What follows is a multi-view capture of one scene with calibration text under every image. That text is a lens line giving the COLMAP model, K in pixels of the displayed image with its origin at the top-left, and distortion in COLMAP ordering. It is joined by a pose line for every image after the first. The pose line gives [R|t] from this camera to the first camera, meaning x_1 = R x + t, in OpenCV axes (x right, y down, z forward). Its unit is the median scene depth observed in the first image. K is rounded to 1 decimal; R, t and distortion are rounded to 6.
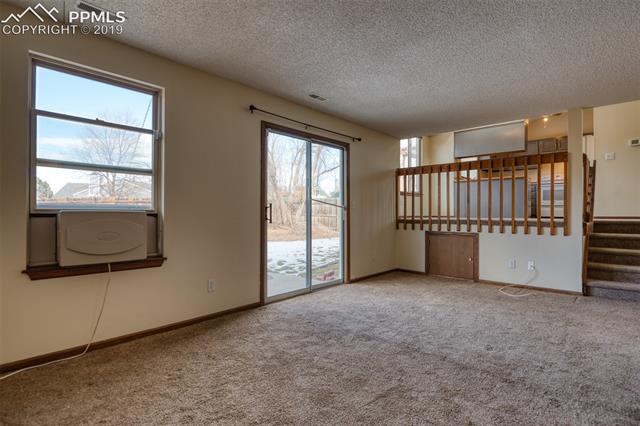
lens RADIAL K [[329.2, 0, 323.5], [0, 329.2, 213.2], [0, 0, 1]] dist [-0.000936, -0.000539]
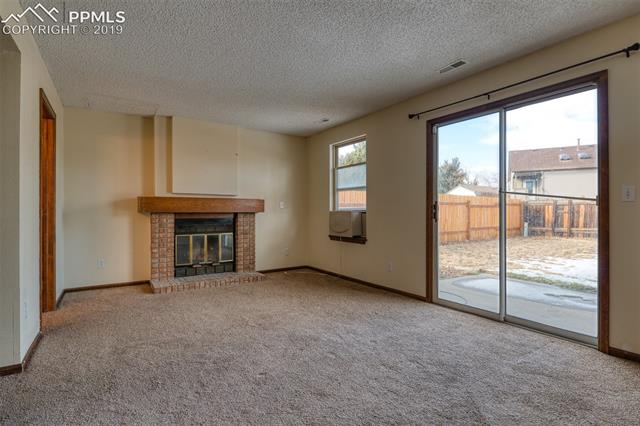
lens RADIAL K [[329.2, 0, 323.5], [0, 329.2, 213.2], [0, 0, 1]] dist [-0.000936, -0.000539]
pose [[-0.261791, 0.003897, -0.965117, 0.870269], [0.005083, 0.999984, 0.002659, 0.000307], [0.965111, -0.004210, -0.261806, 0.939272]]
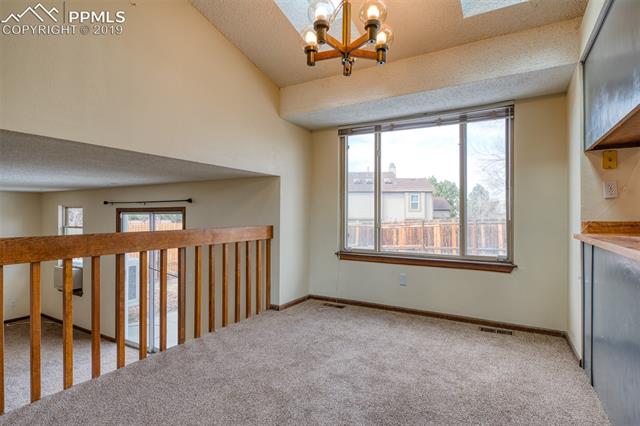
lens RADIAL K [[329.2, 0, 323.5], [0, 329.2, 213.2], [0, 0, 1]] dist [-0.000936, -0.000539]
pose [[0.199838, -0.007779, -0.979798, 1.319545], [0.002178, 0.999970, -0.007495, -0.245478], [0.979827, -0.000636, 0.199849, 1.549514]]
